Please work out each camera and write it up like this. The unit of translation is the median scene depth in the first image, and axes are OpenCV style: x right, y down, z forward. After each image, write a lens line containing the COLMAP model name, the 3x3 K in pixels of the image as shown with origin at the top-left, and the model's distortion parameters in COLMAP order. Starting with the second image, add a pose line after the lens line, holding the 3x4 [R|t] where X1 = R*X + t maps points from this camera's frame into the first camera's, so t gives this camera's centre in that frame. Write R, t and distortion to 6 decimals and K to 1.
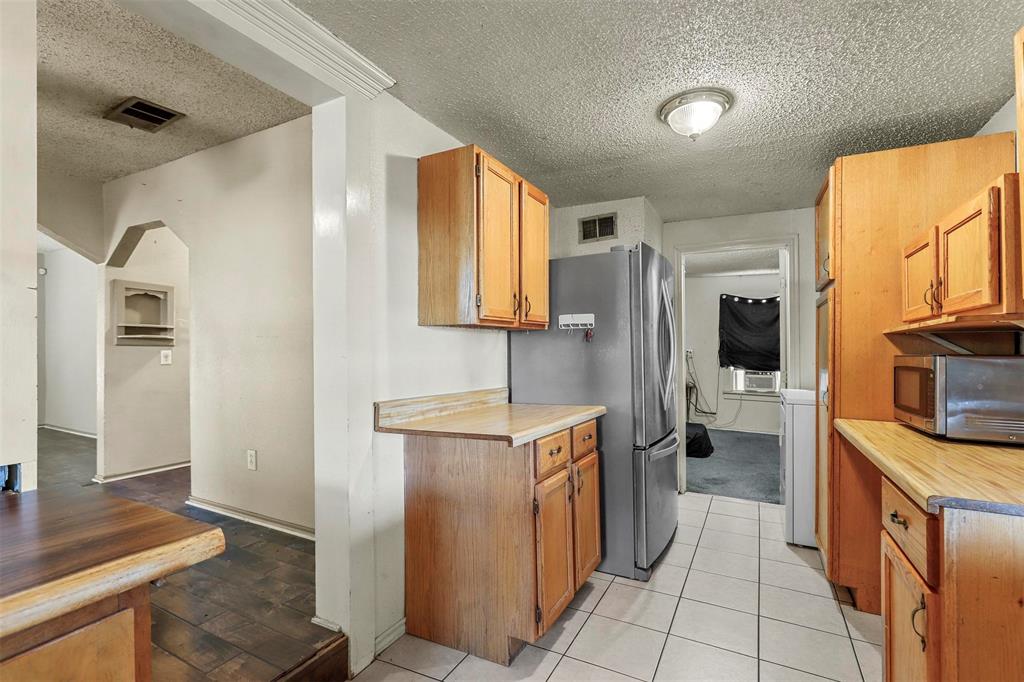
lens RADIAL K [[455.1, 0, 513.3], [0, 455.1, 344.2], [0, 0, 1]] dist [0.000903, 0.000126]
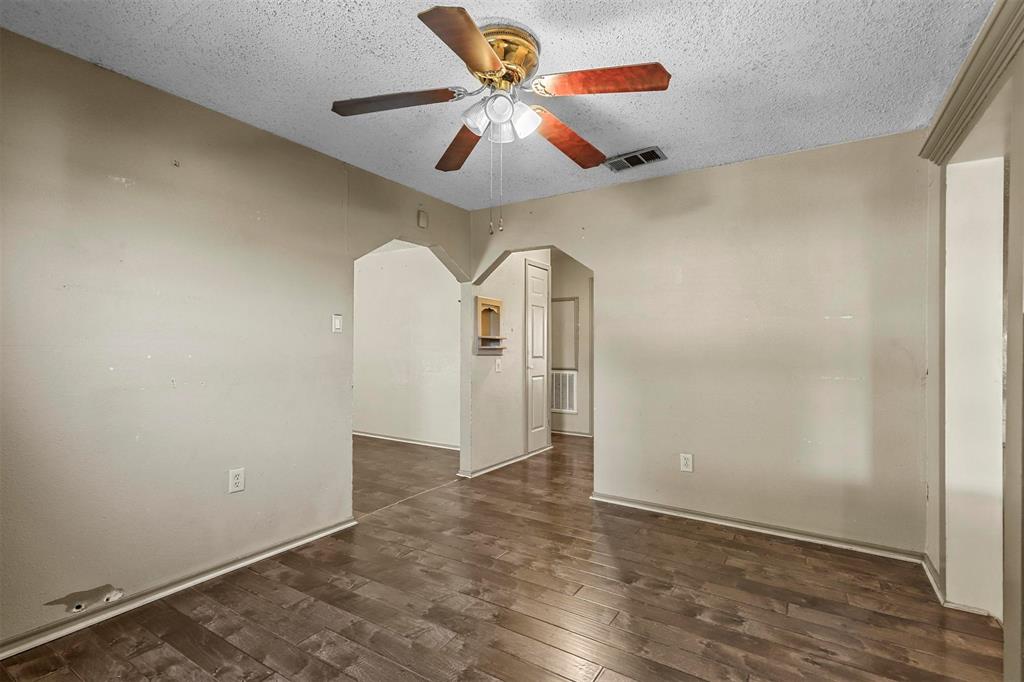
lens RADIAL K [[463.9, 0, 515.1], [0, 463.9, 346.4], [0, 0, 1]] dist [0.000603, 0.000110]
pose [[0.996937, 0.007462, -0.077854, -0.690936], [-0.006964, 0.999954, 0.006671, -0.027662], [0.077900, -0.006108, 0.996942, -0.128318]]
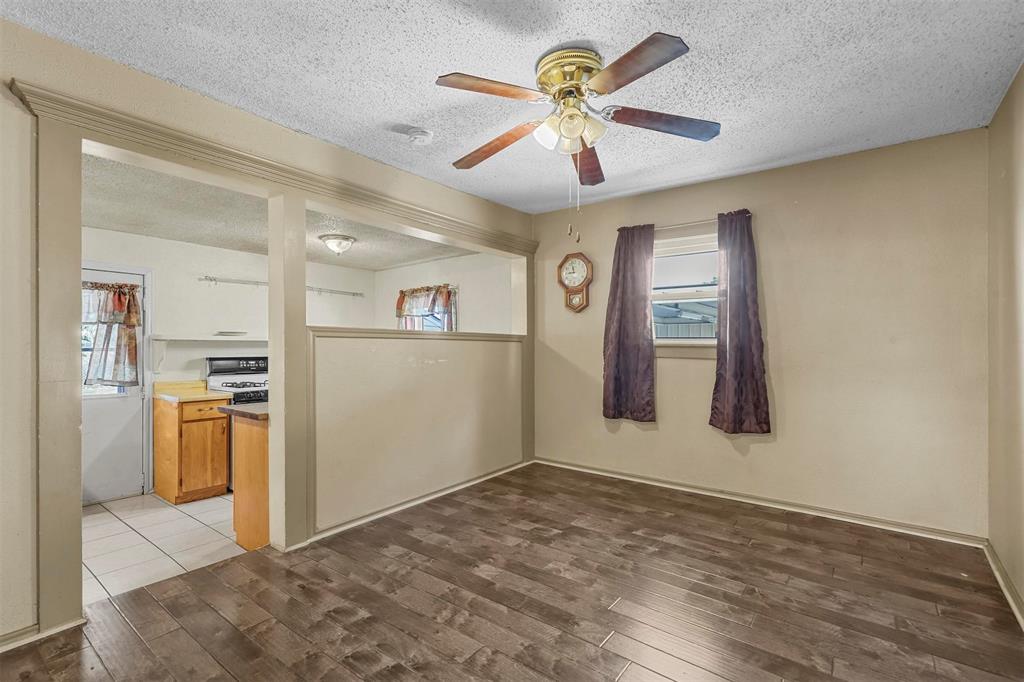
lens RADIAL K [[471.4, 0, 512.8], [0, 471.4, 350.2], [0, 0, 1]] dist [0.001992, 0.000016]
pose [[-0.986618, 0.003318, 0.163013, -0.771844], [0.002241, 0.999974, -0.006792, -0.008685], [-0.163032, -0.006335, -0.986601, 0.957283]]
